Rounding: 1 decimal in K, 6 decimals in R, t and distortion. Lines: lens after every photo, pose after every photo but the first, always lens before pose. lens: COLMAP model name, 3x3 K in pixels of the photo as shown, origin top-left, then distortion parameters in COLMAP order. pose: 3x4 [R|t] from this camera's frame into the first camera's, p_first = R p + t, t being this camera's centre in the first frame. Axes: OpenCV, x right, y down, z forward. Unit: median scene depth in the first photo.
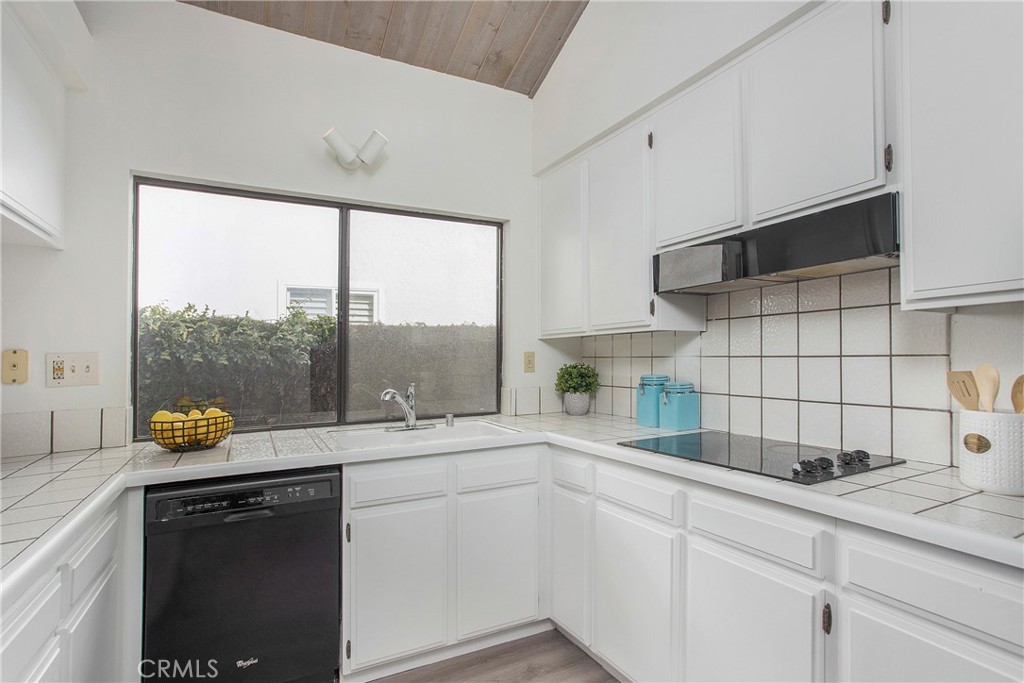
lens RADIAL K [[495.1, 0, 510.6], [0, 495.1, 370.8], [0, 0, 1]] dist [-0.028464, -0.000241]
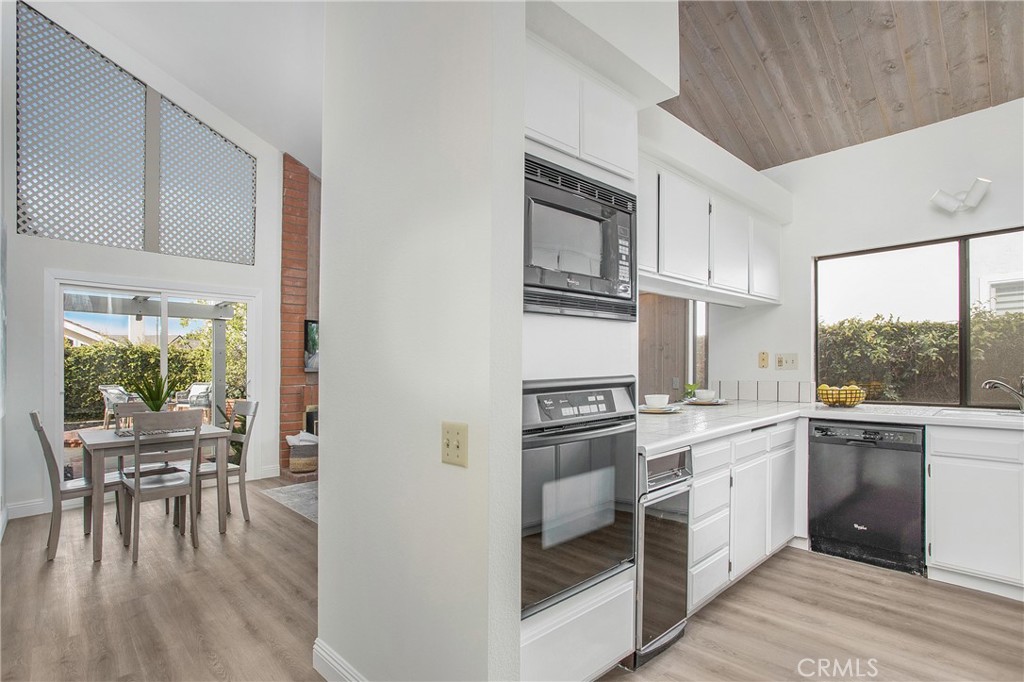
lens RADIAL K [[491.8, 0, 514.5], [0, 491.8, 349.1], [0, 0, 1]] dist [-0.064478, 0.022350]
pose [[0.252728, -0.015261, -0.967417, 0.694794], [-0.018954, 0.999606, -0.020720, 0.006638], [0.967352, 0.023573, 0.252339, -0.558932]]
